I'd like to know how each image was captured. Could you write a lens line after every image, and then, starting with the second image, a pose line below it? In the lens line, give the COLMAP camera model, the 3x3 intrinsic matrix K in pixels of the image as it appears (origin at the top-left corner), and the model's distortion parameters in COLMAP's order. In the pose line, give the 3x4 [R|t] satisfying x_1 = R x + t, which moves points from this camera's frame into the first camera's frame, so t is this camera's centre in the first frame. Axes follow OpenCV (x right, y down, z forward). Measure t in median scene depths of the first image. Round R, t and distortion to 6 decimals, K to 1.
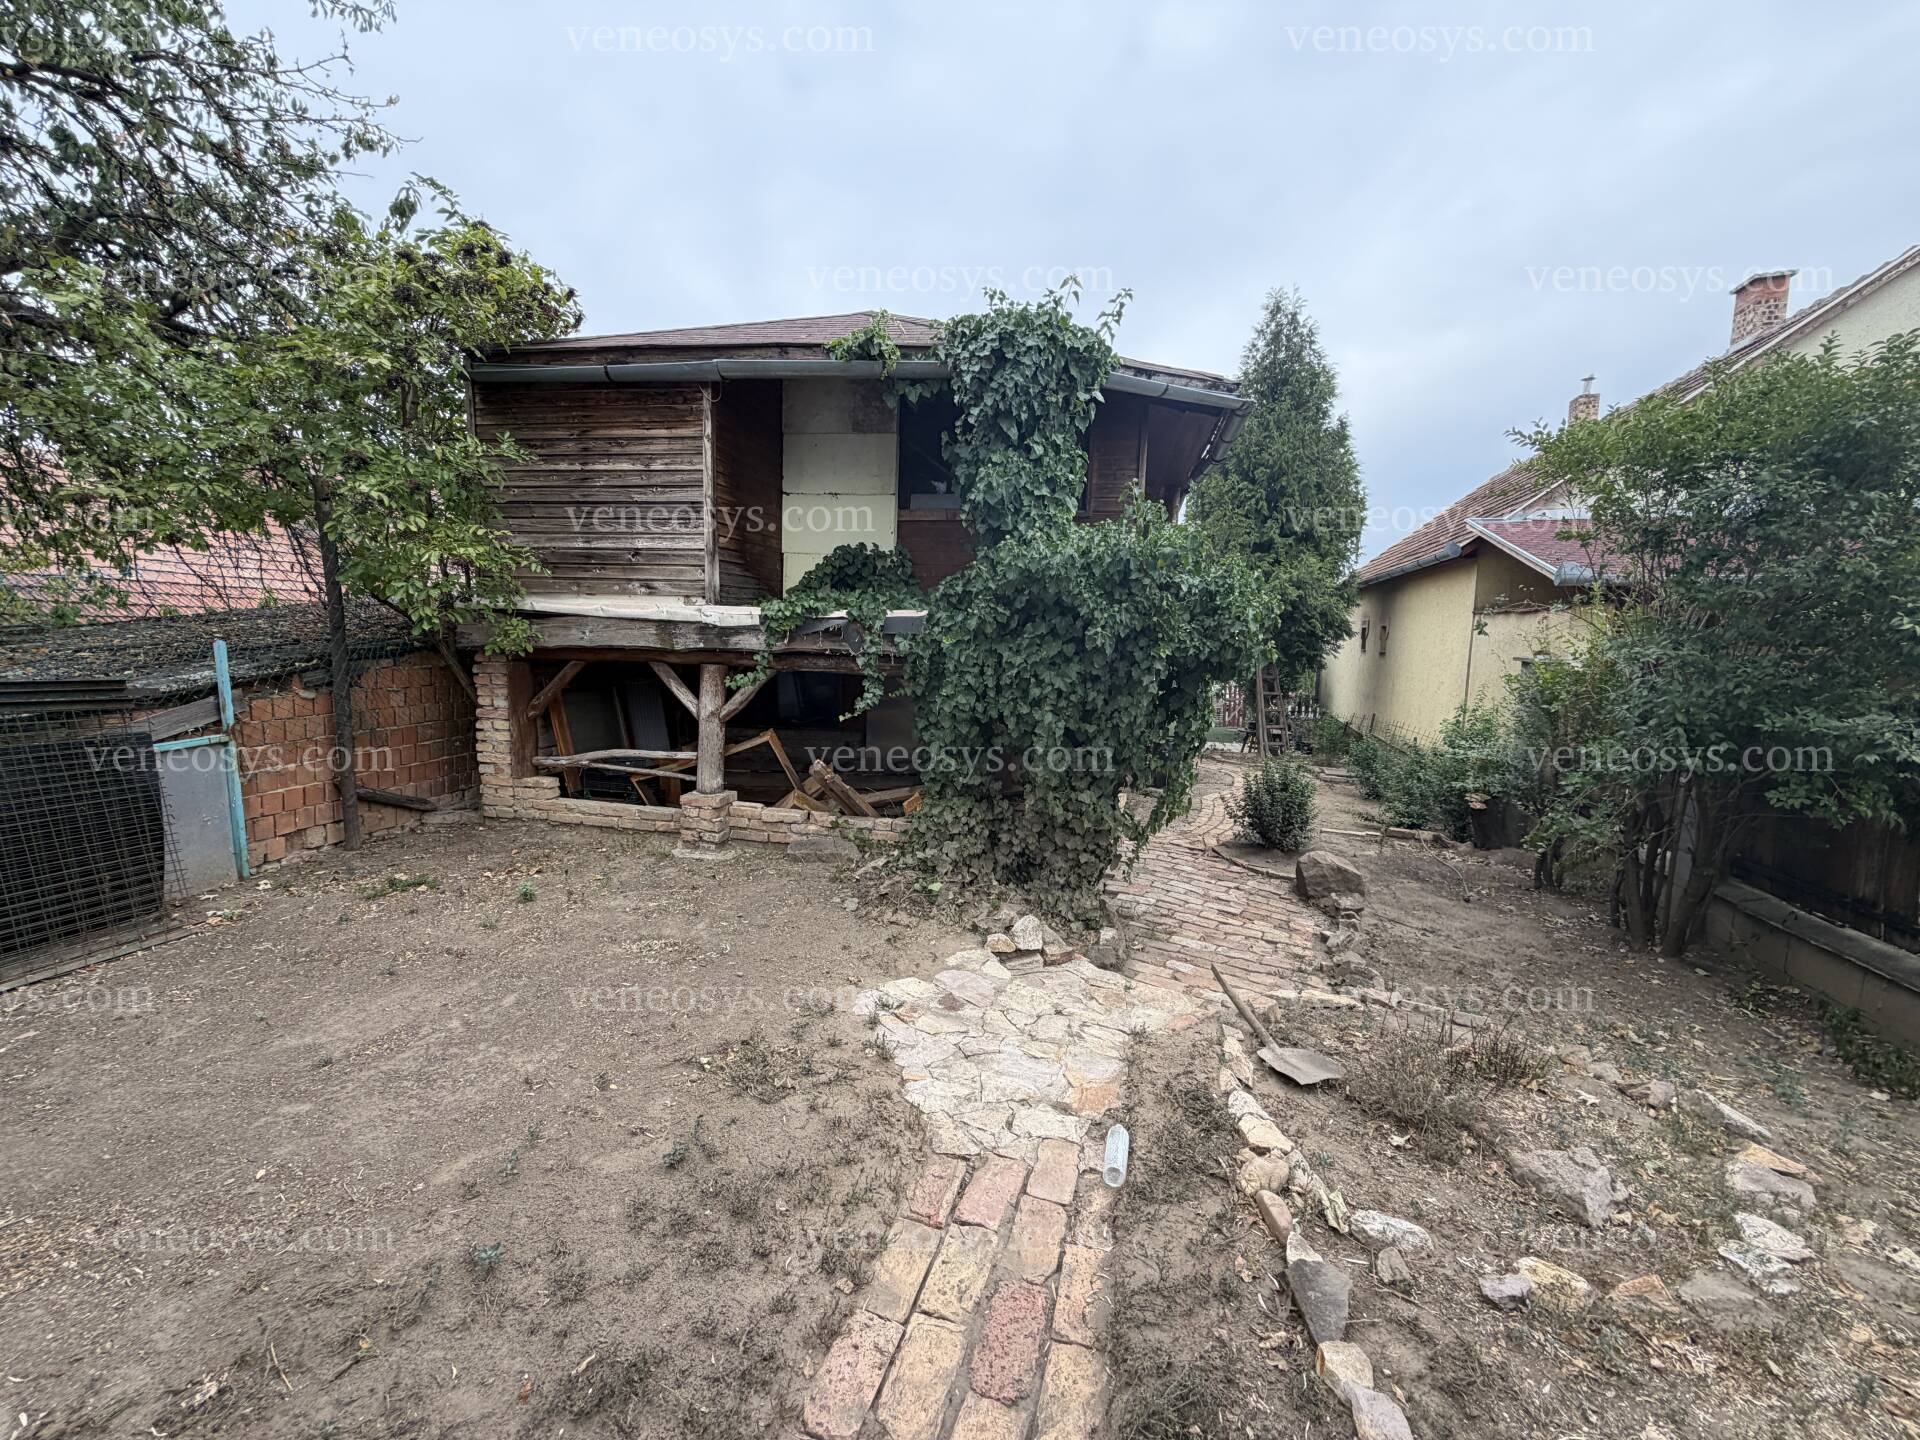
lens RADIAL K [[764.8, 0, 955.4], [0, 764.8, 721.8], [0, 0, 1]] dist [0.000365, 0.000078]
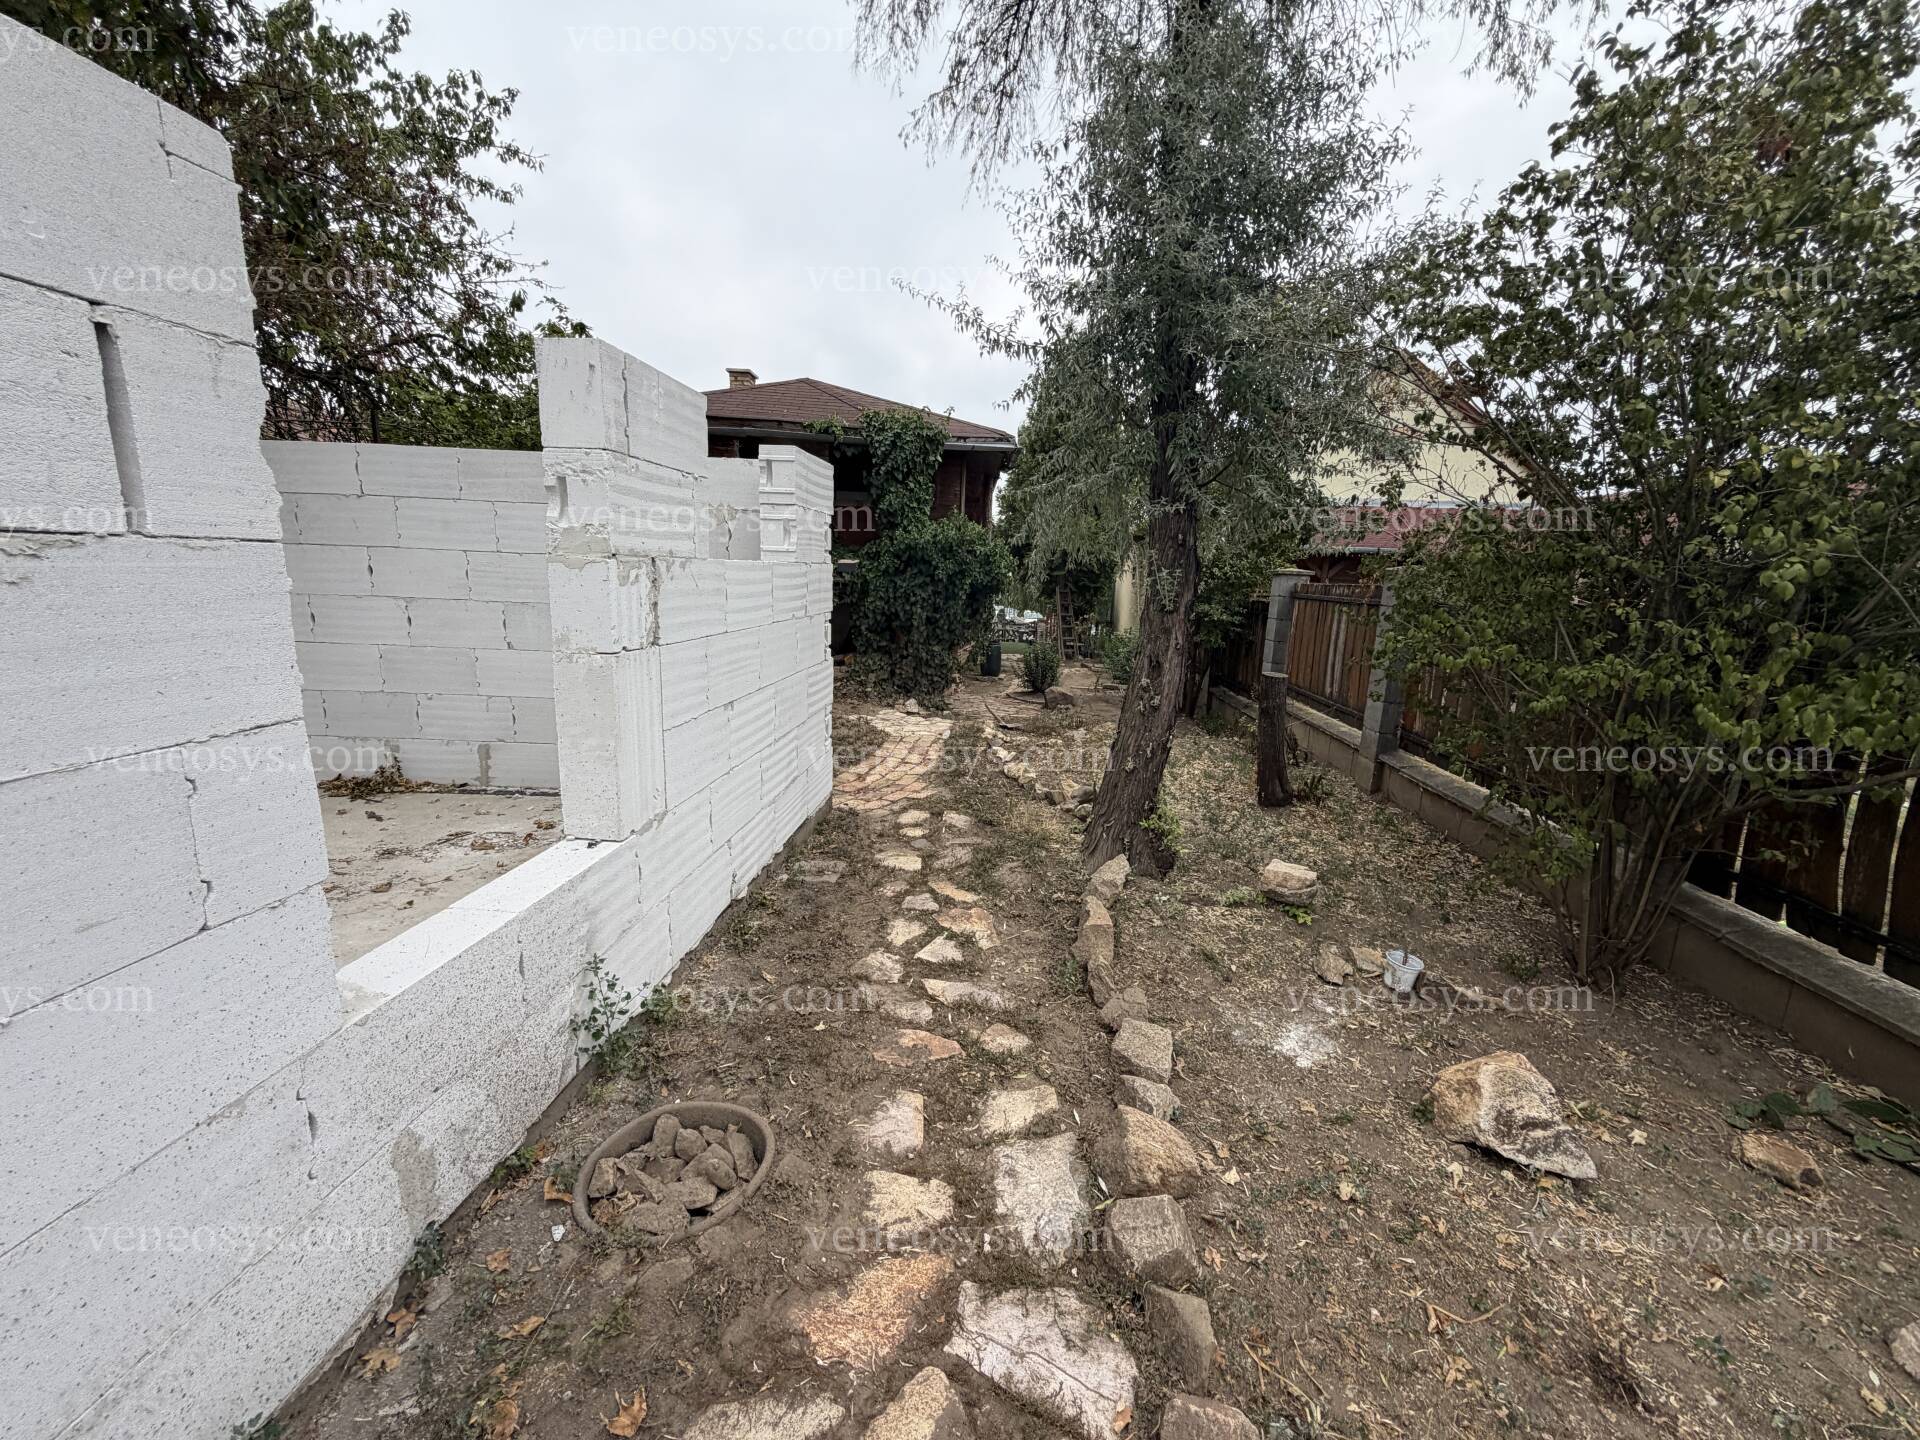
lens RADIAL K [[764.8, 0, 955.4], [0, 764.8, 721.8], [0, 0, 1]] dist [0.000365, 0.000078]
pose [[0.983315, -0.026188, 0.180016, -0.152351], [0.011047, 0.996353, 0.084606, 0.108293], [-0.181575, -0.081206, 0.980018, -1.026154]]
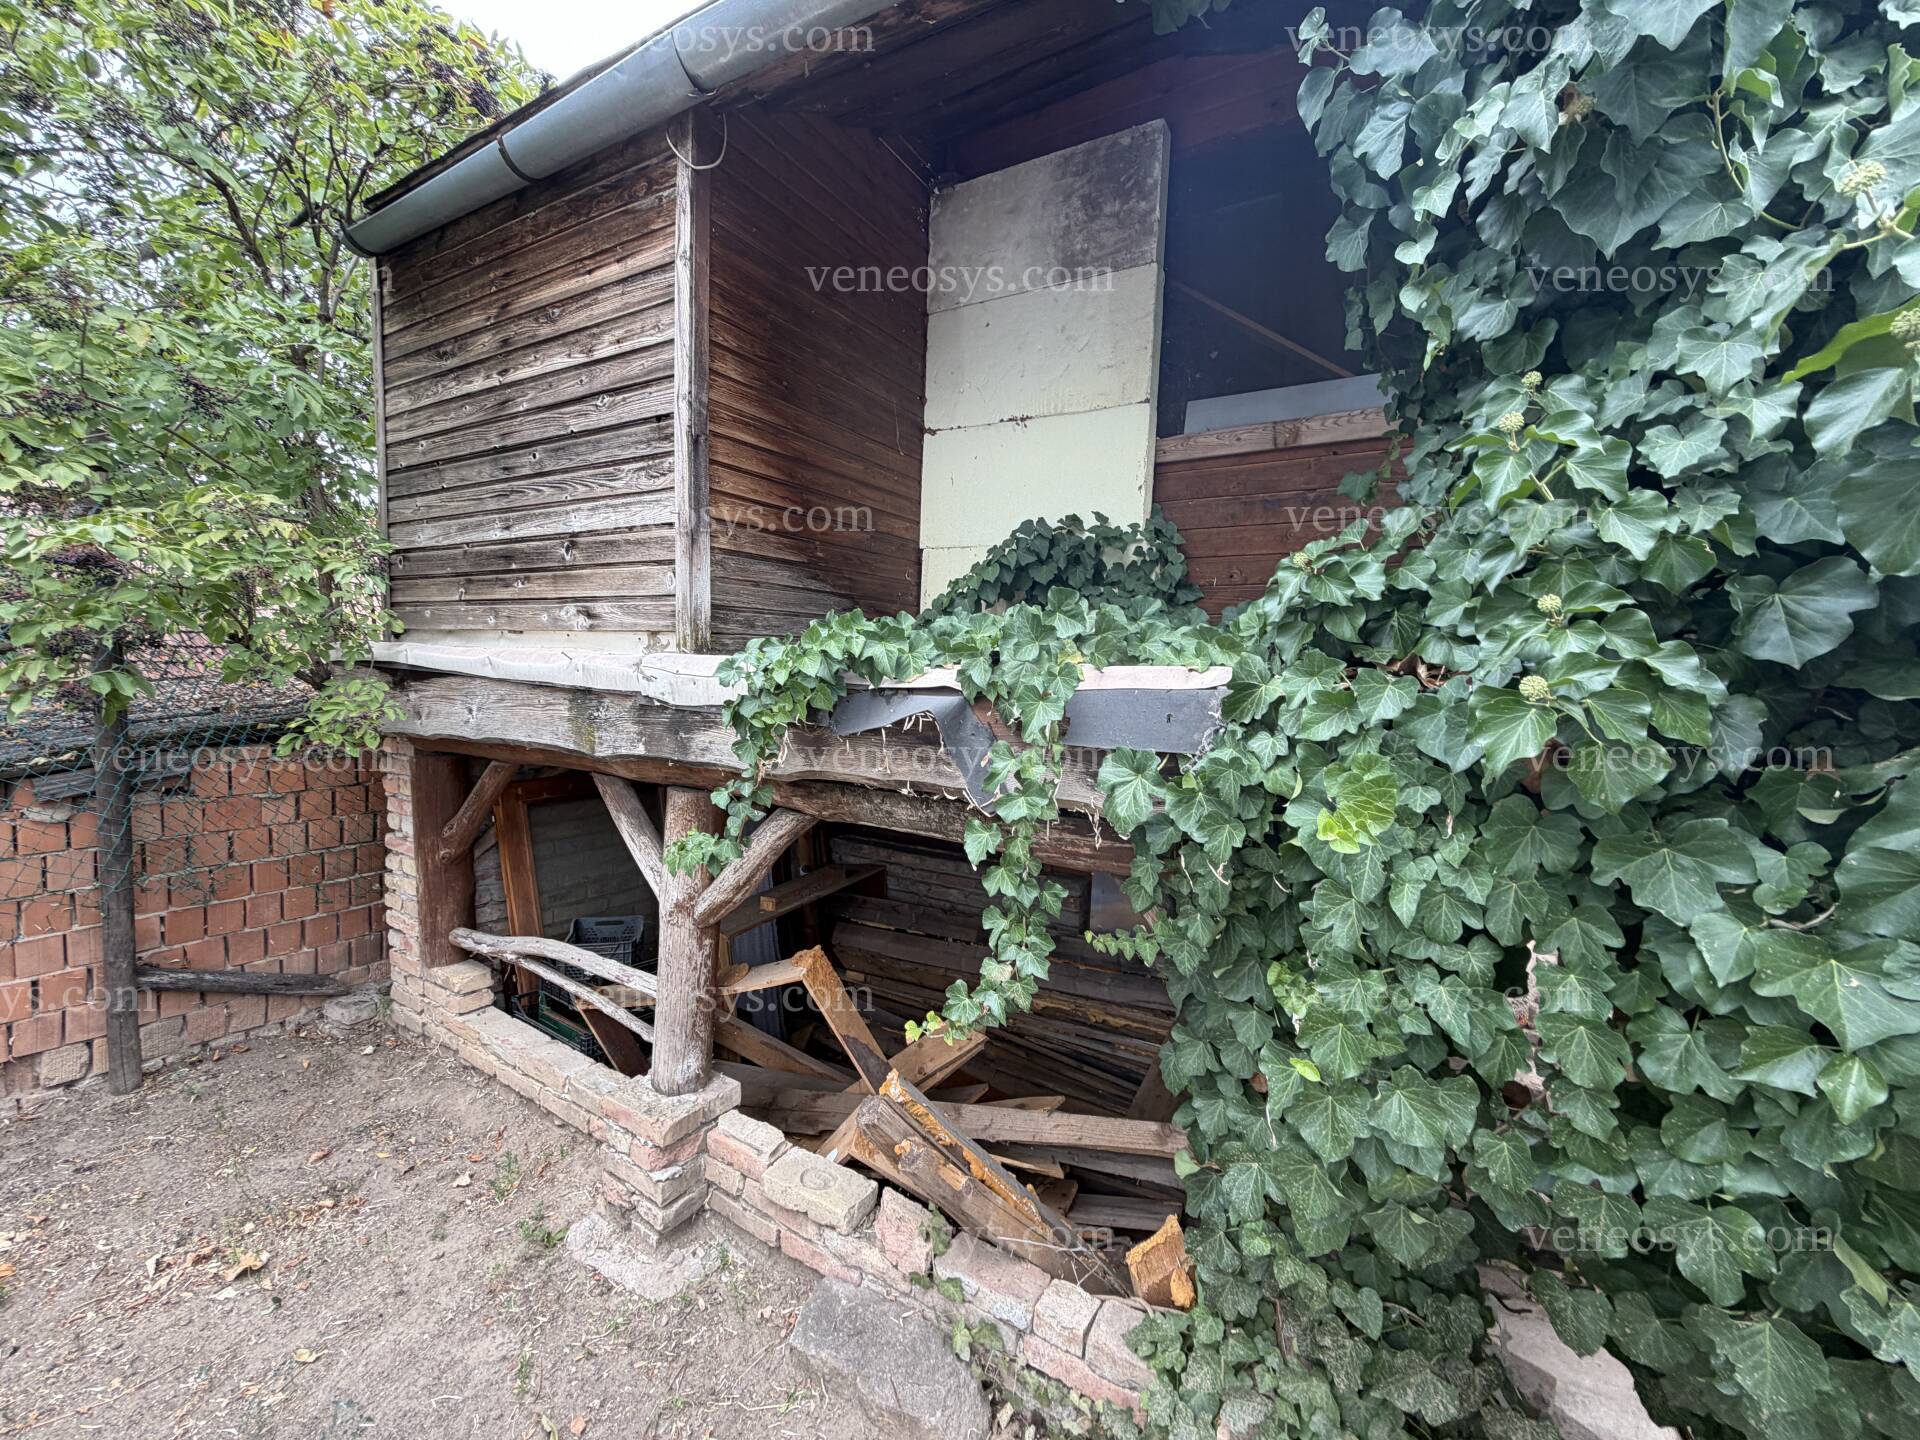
lens RADIAL K [[764.8, 0, 955.4], [0, 764.8, 721.8], [0, 0, 1]] dist [0.000365, 0.000078]
pose [[0.936481, 0.026106, -0.349747, -0.030057], [-0.045533, 0.997836, -0.047437, -0.103785], [0.347751, 0.060349, 0.935643, 0.677679]]
